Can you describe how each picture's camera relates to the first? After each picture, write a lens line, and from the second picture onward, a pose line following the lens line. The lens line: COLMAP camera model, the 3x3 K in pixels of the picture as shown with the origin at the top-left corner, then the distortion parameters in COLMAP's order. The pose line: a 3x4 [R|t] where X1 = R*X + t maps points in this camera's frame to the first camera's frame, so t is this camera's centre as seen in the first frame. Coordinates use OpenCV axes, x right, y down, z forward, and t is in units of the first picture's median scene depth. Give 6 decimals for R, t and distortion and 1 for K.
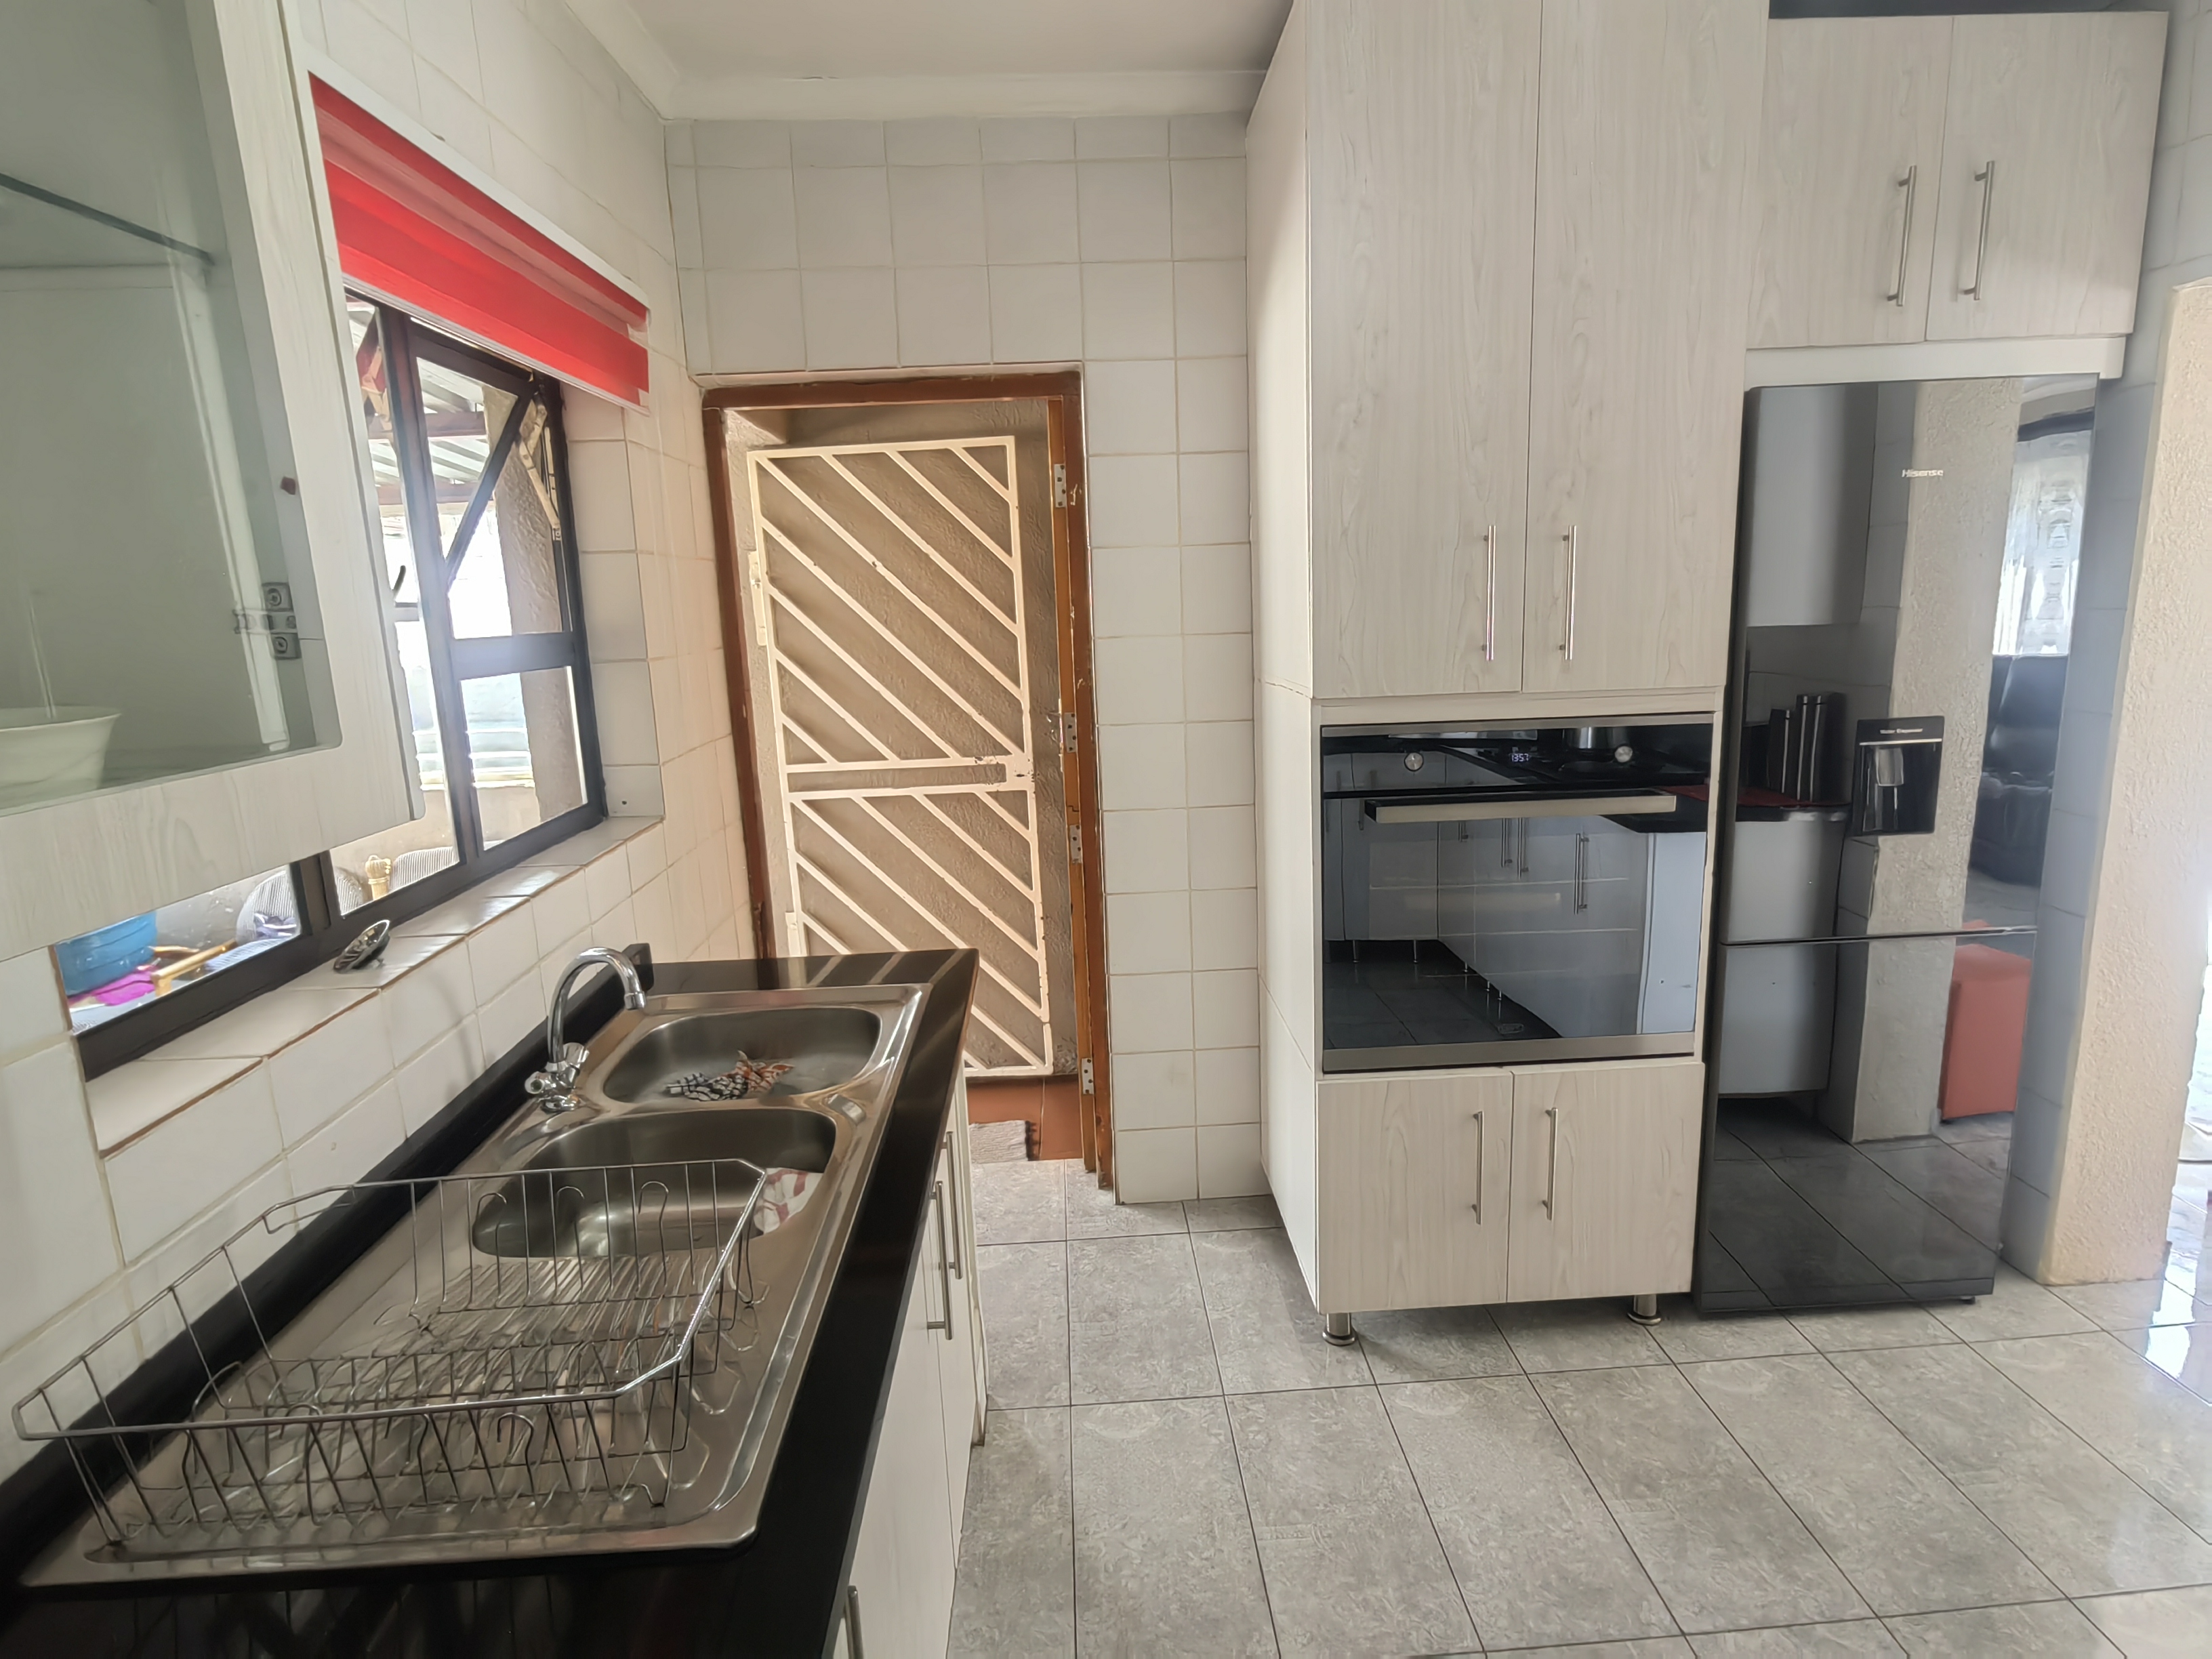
lens RADIAL K [[1198.6, 0, 1116.7], [0, 1198.6, 835.4], [0, 0, 1]] dist [-0.018180, 0.025309]
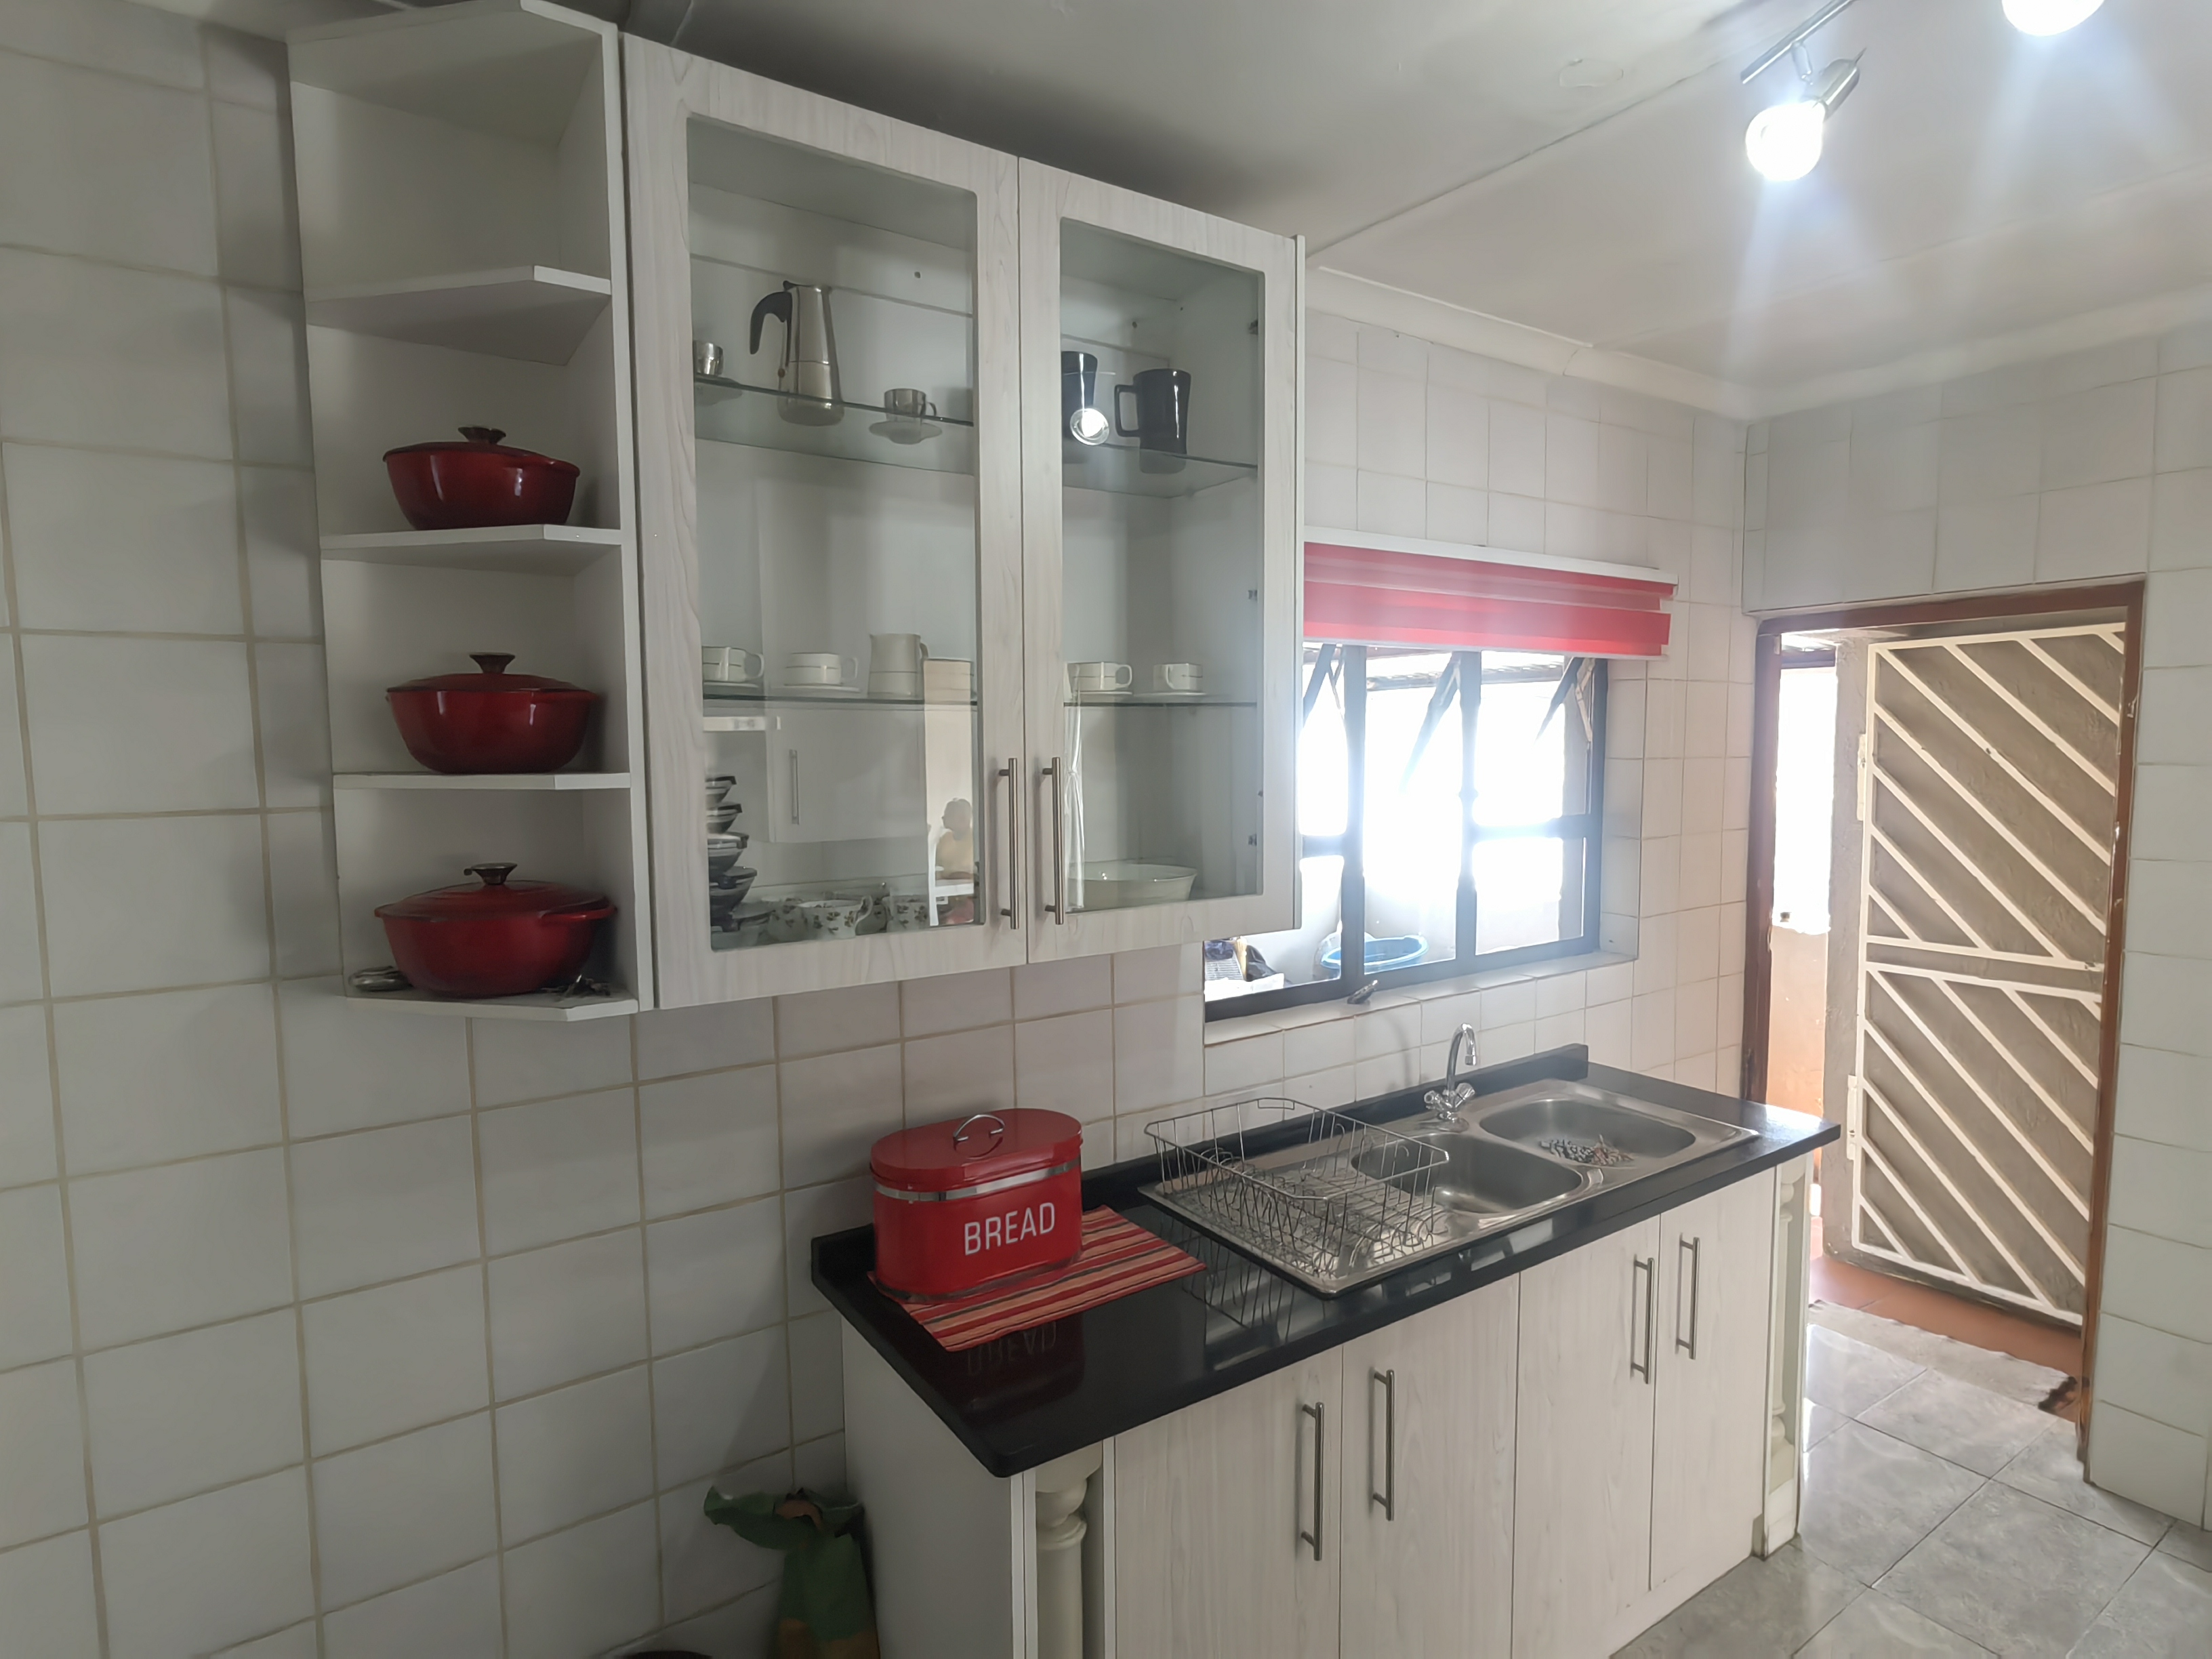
lens RADIAL K [[1178.9, 0, 1106.0], [0, 1178.9, 829.5], [0, 0, 1]] dist [-0.020208, 0.015308]
pose [[0.522928, 0.094707, -0.847099, 0.309899], [-0.180469, 0.983580, -0.001440, -0.036874], [0.833053, 0.153628, 0.531433, -0.147287]]
